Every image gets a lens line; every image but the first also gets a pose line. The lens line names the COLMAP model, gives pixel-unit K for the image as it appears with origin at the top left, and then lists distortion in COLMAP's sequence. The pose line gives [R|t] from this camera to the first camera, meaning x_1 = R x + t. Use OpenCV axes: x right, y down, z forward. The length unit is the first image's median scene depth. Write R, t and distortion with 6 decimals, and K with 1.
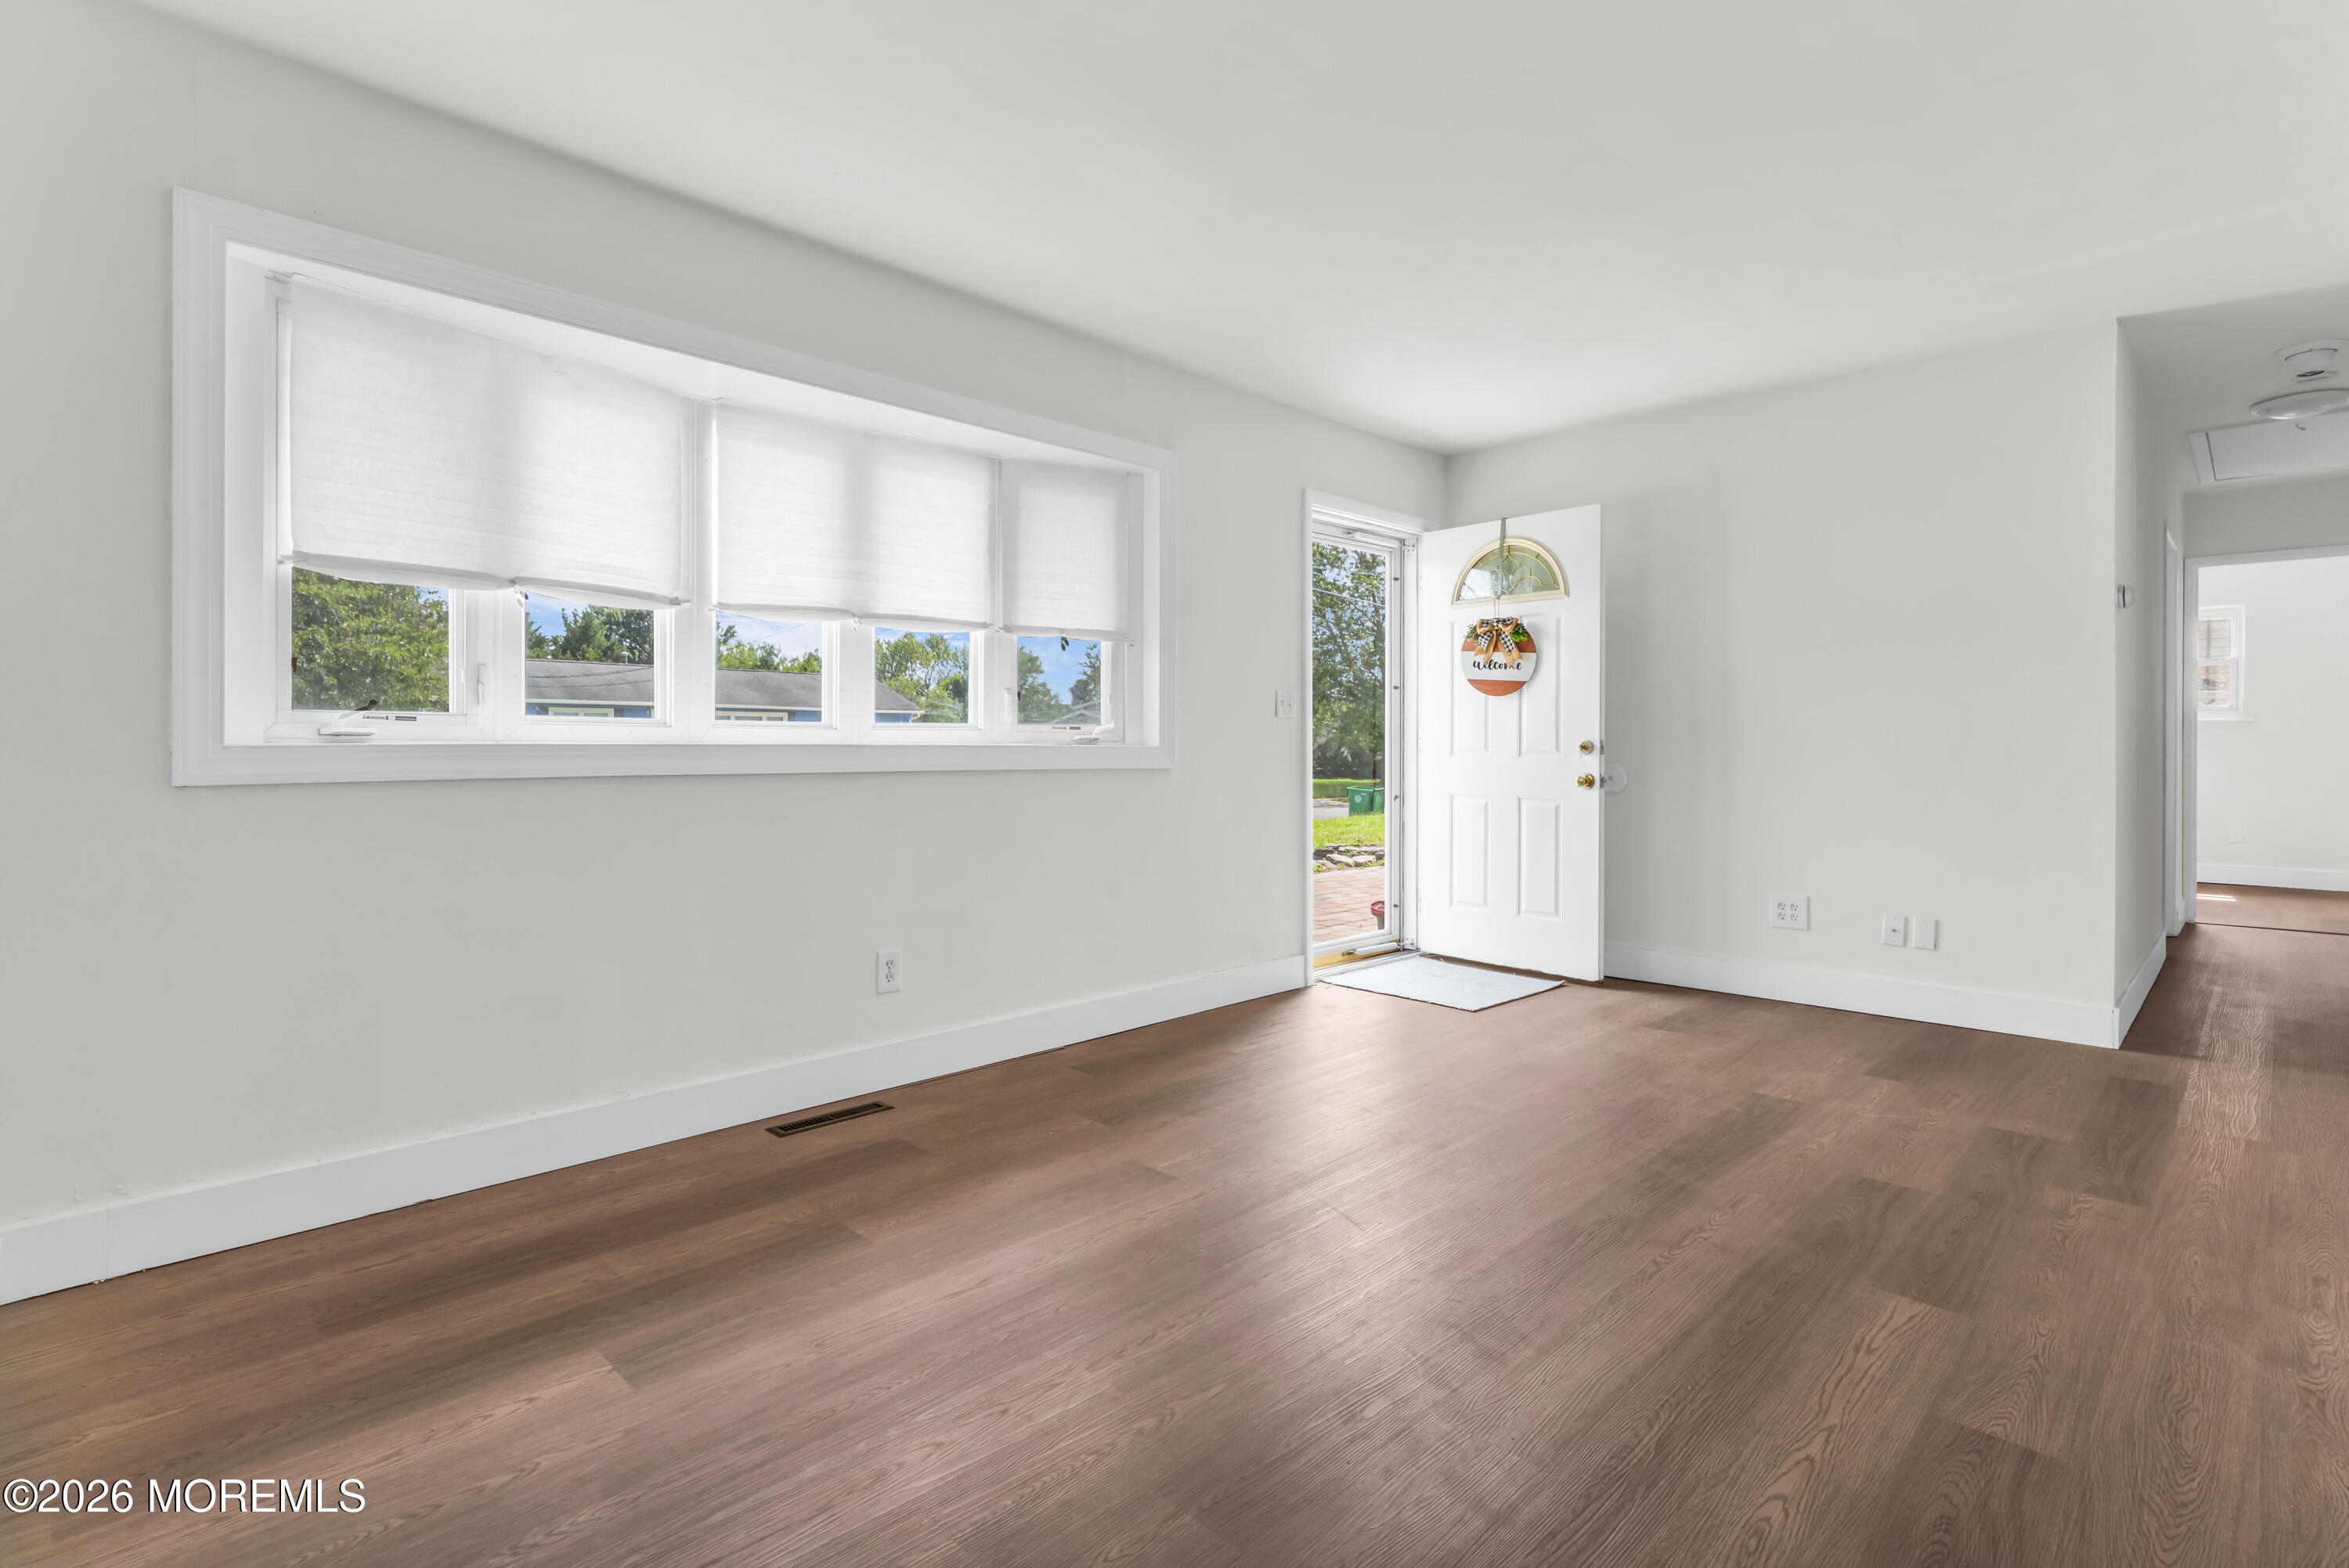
lens RADIAL K [[1094.2, 0, 1170.5], [0, 1094.2, 767.4], [0, 0, 1]] dist [-0.001181, 0.000073]
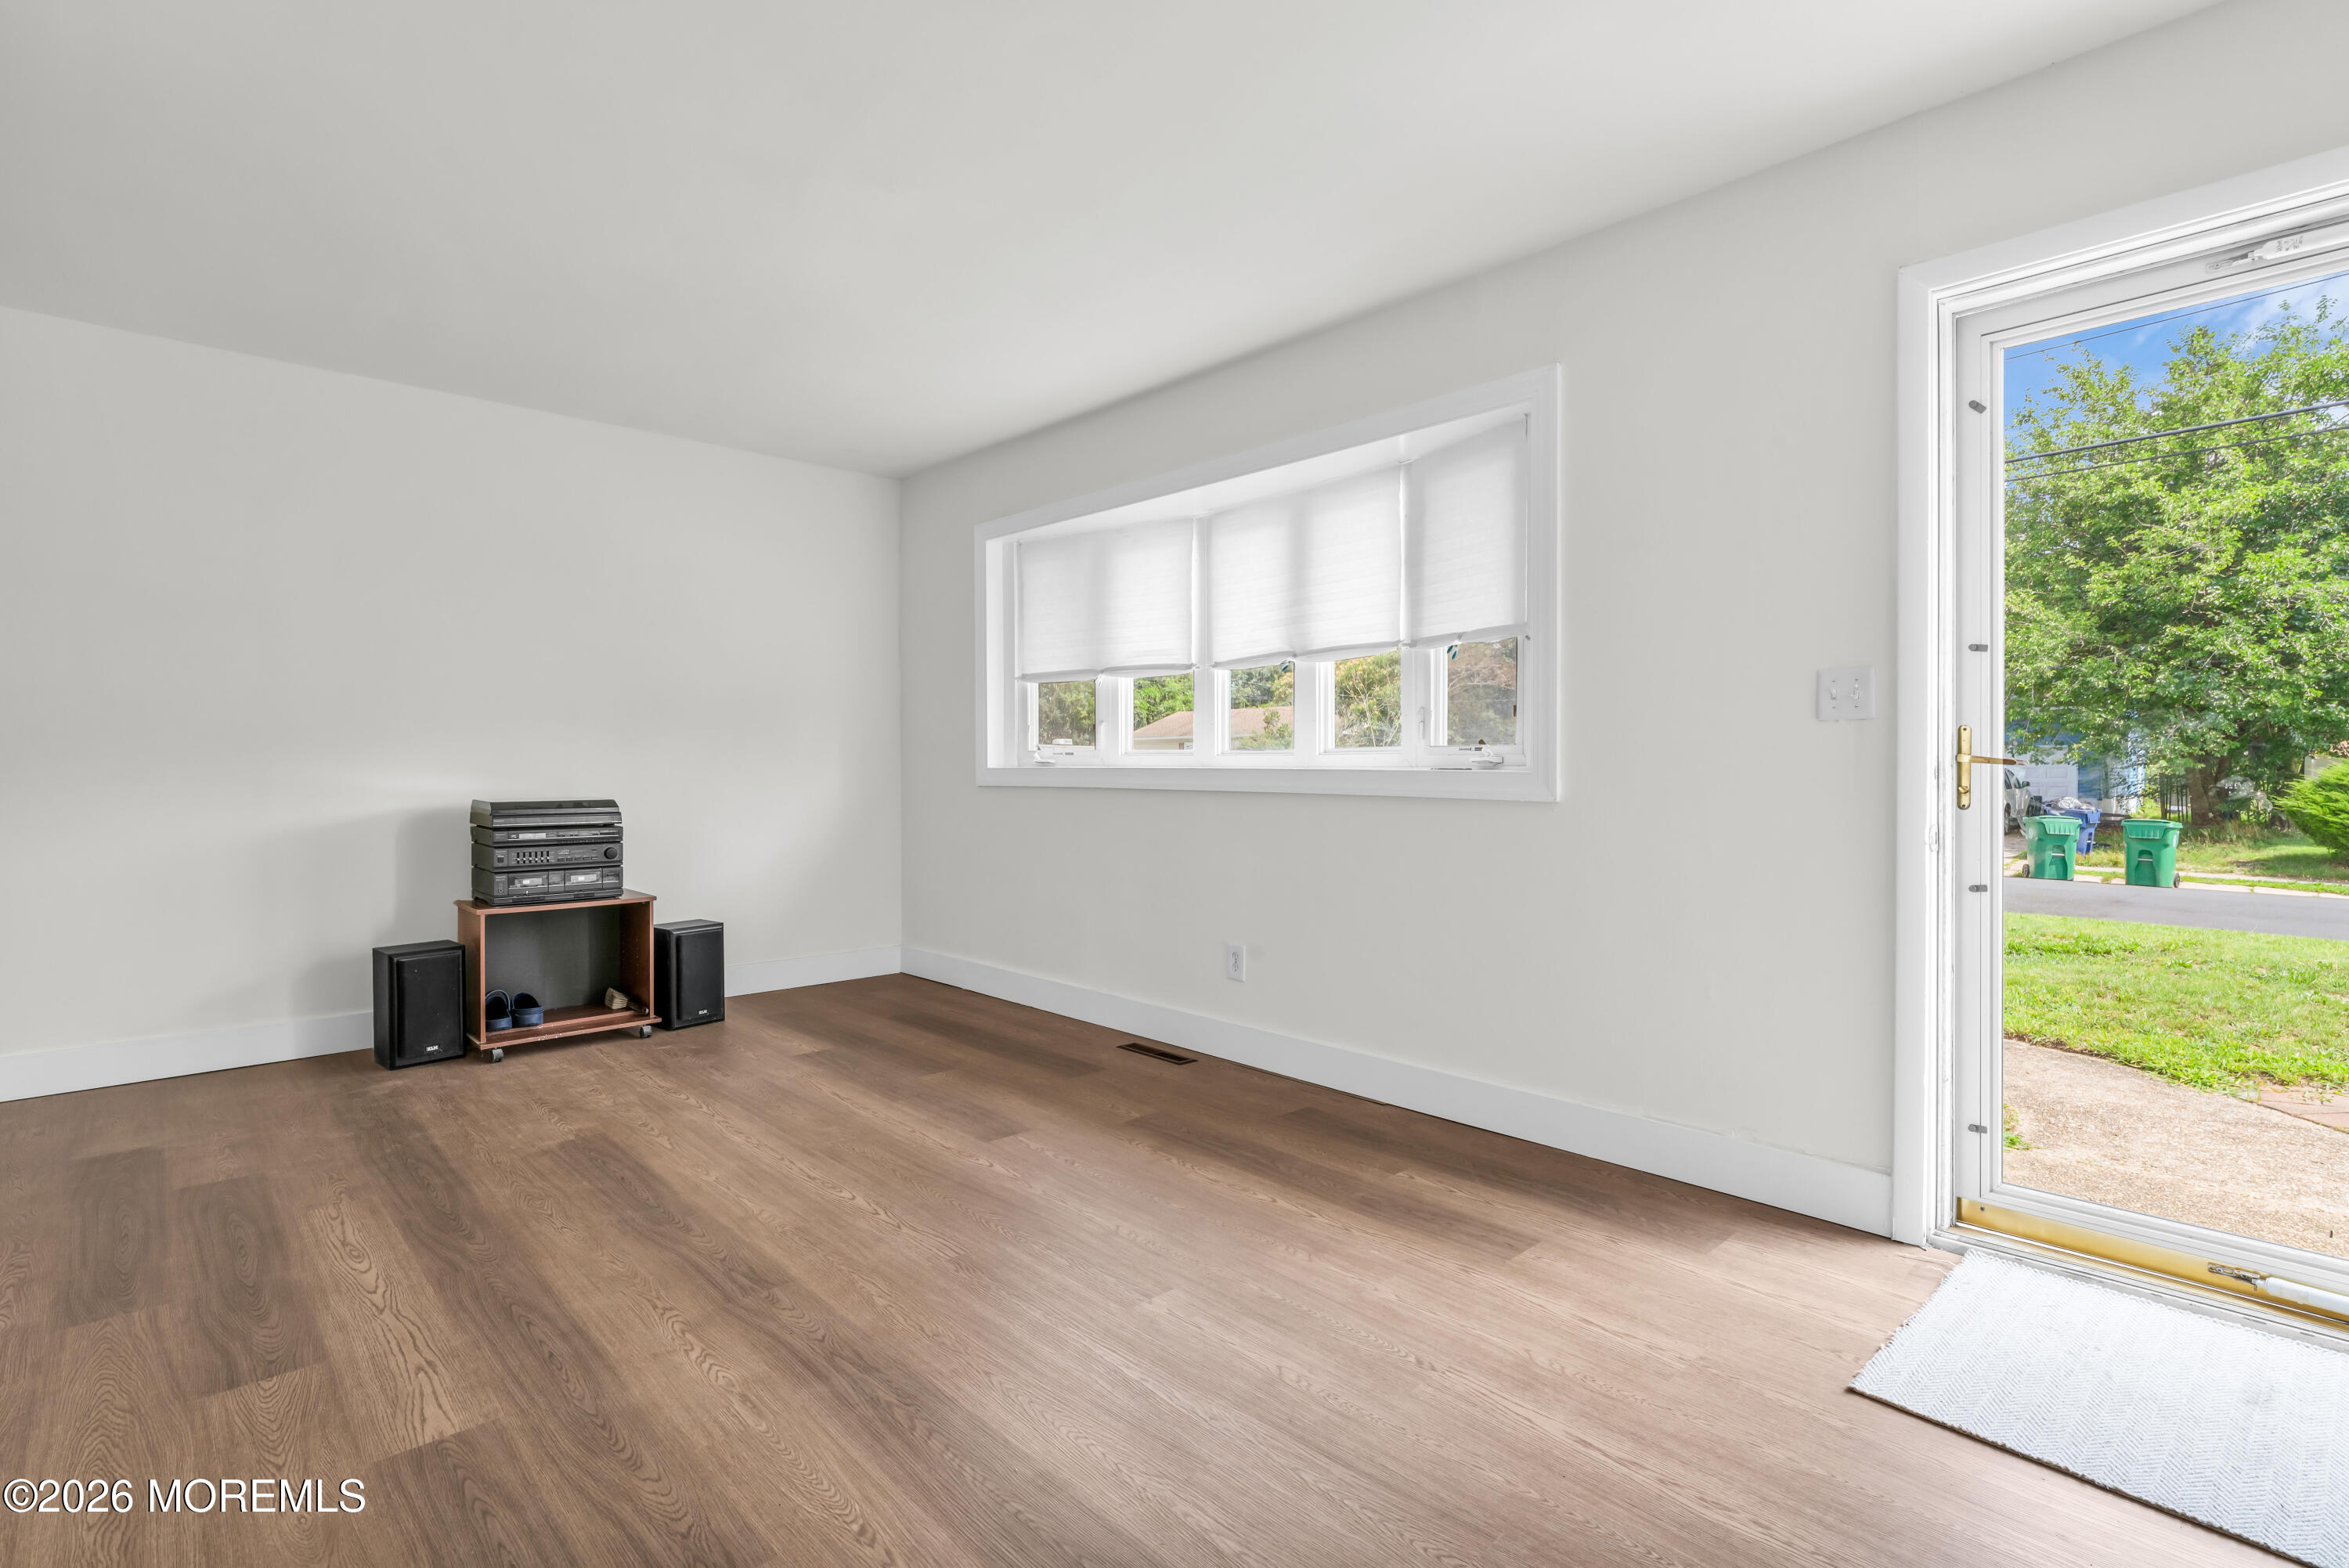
lens RADIAL K [[1096.1, 0, 1180.4], [0, 1096.1, 795.3], [0, 0, 1]] dist [-0.001392, -0.000505]
pose [[-0.010495, 0.025662, -0.999616, 1.251169], [-0.022123, 0.999420, 0.025890, -0.028645], [0.999700, 0.022386, -0.009921, 1.306059]]
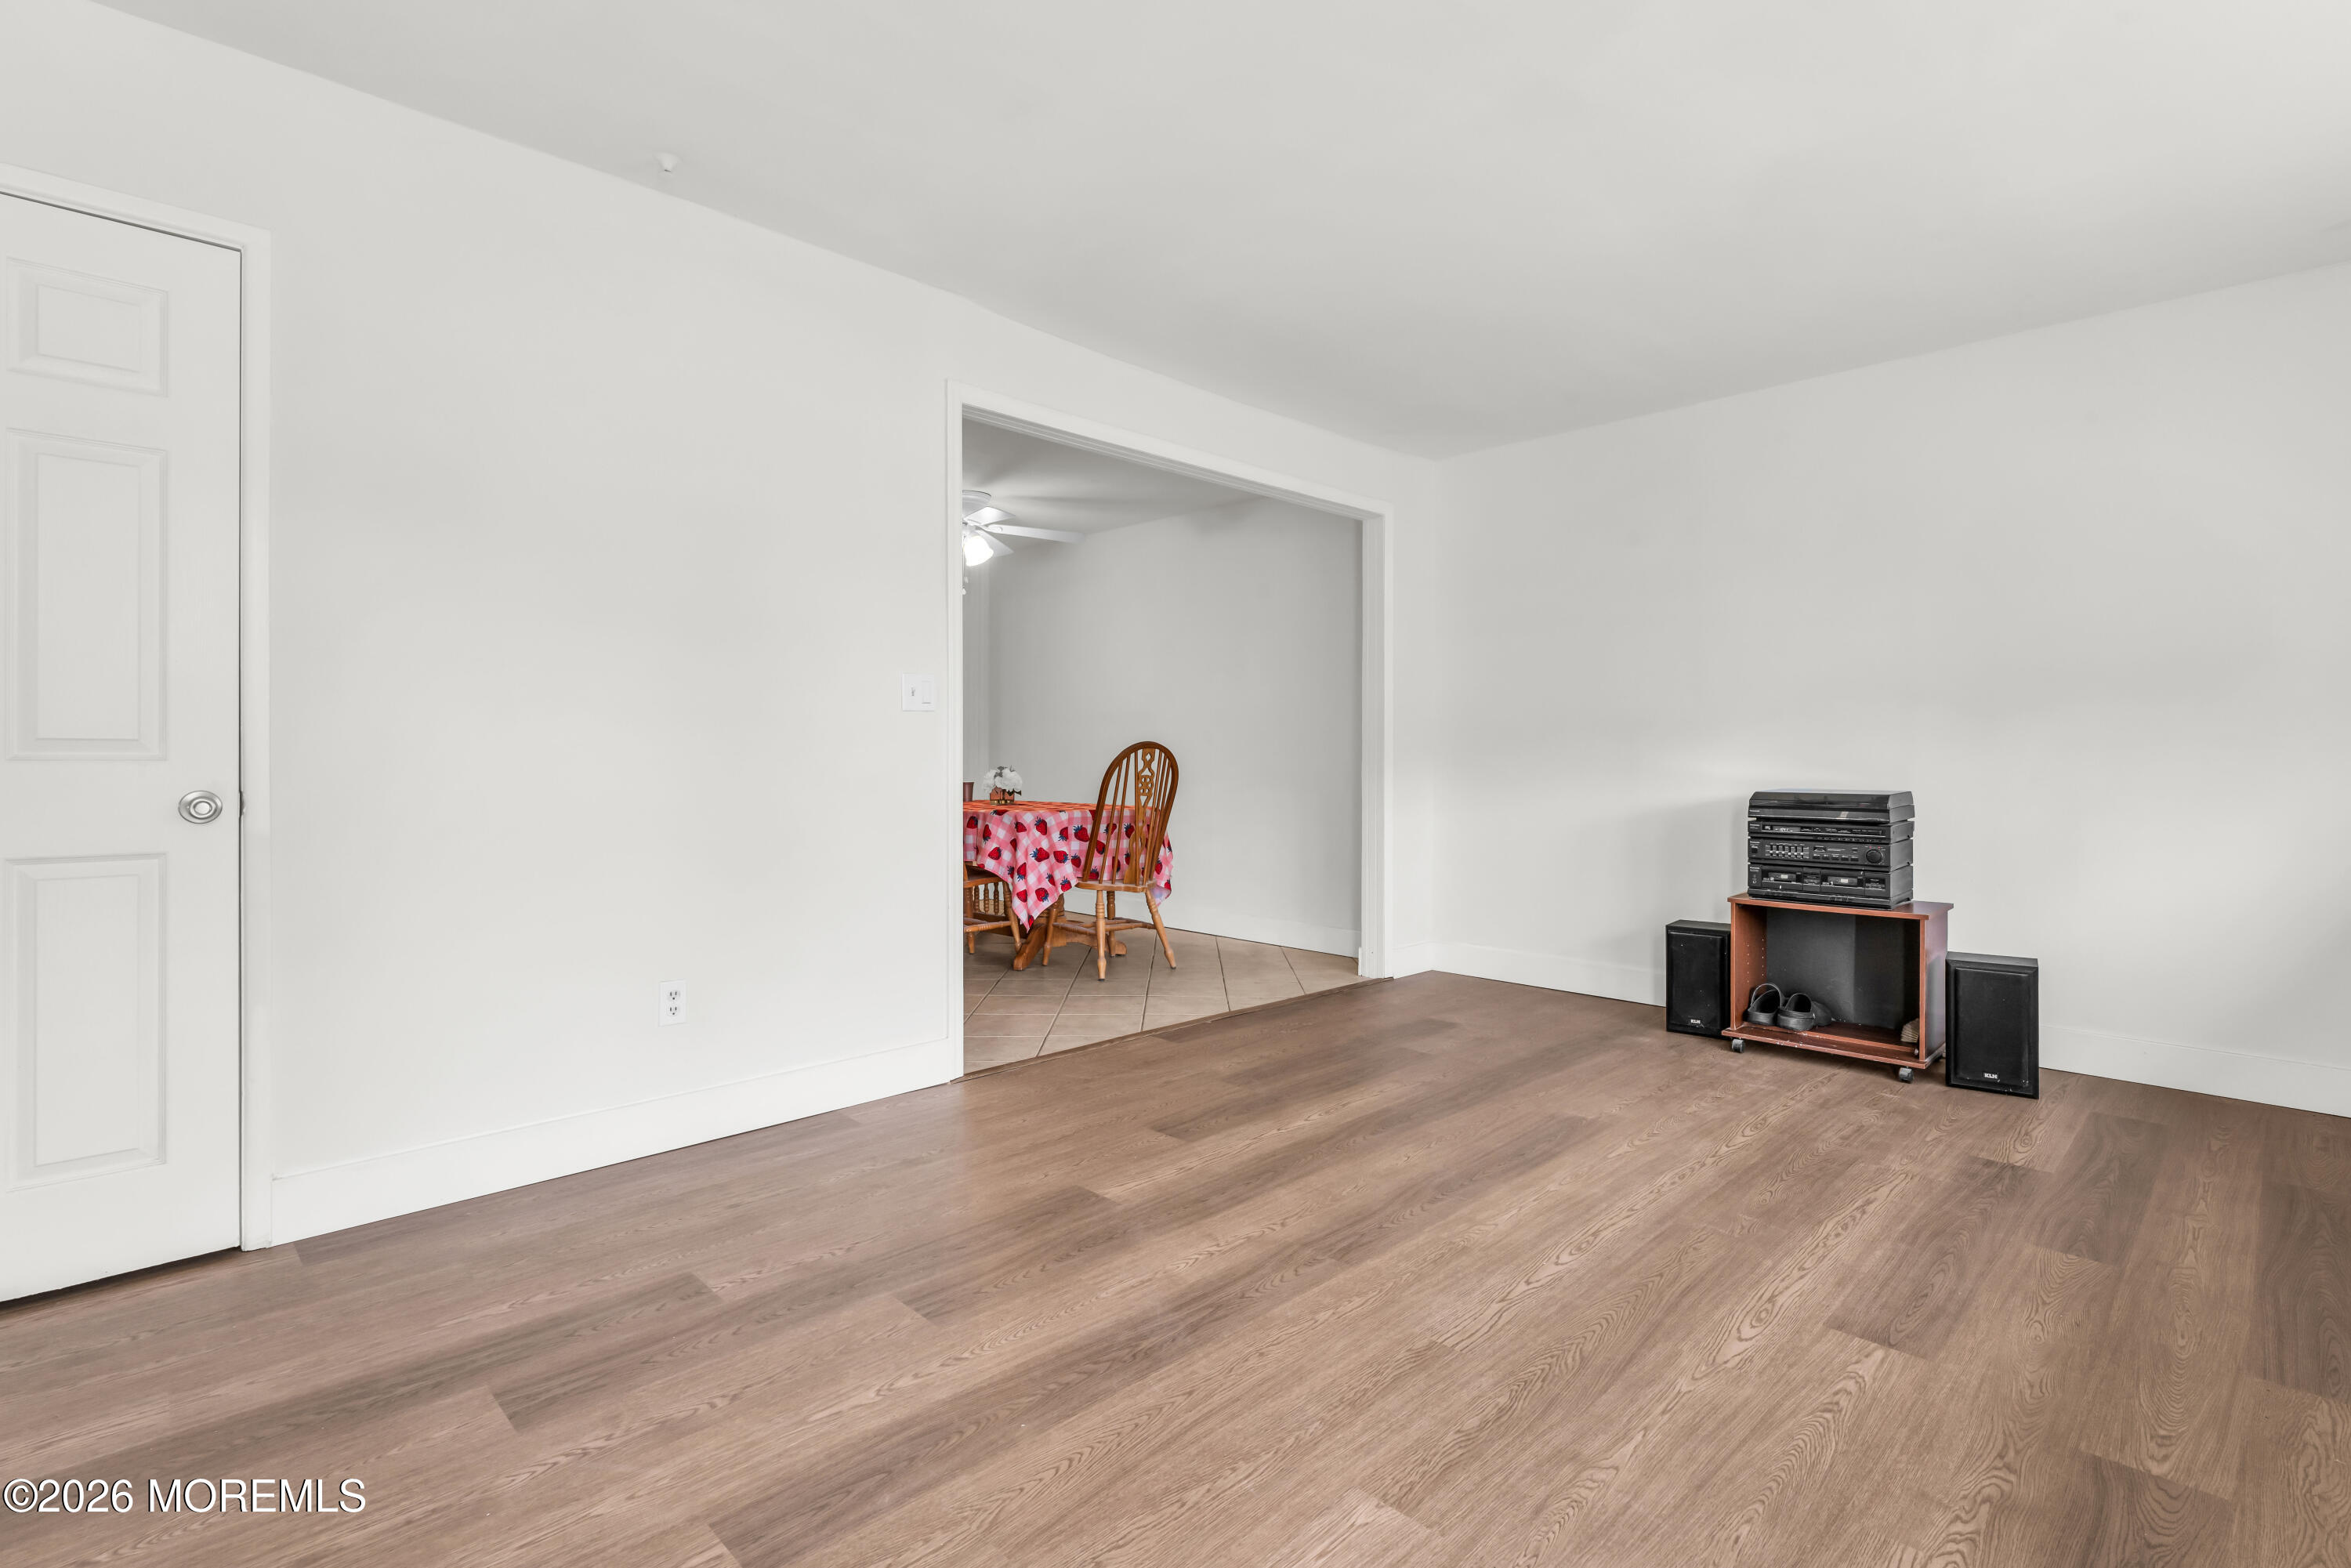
lens RADIAL K [[1115.1, 0, 1175.5], [0, 1115.1, 784.0], [0, 0, 1]] dist [-0.001226, 0.000583]
pose [[-0.999998, -0.001829, 0.000924, 0.498048], [-0.001784, 0.998899, 0.046881, -0.040256], [-0.001008, 0.046879, -0.998900, 1.899704]]
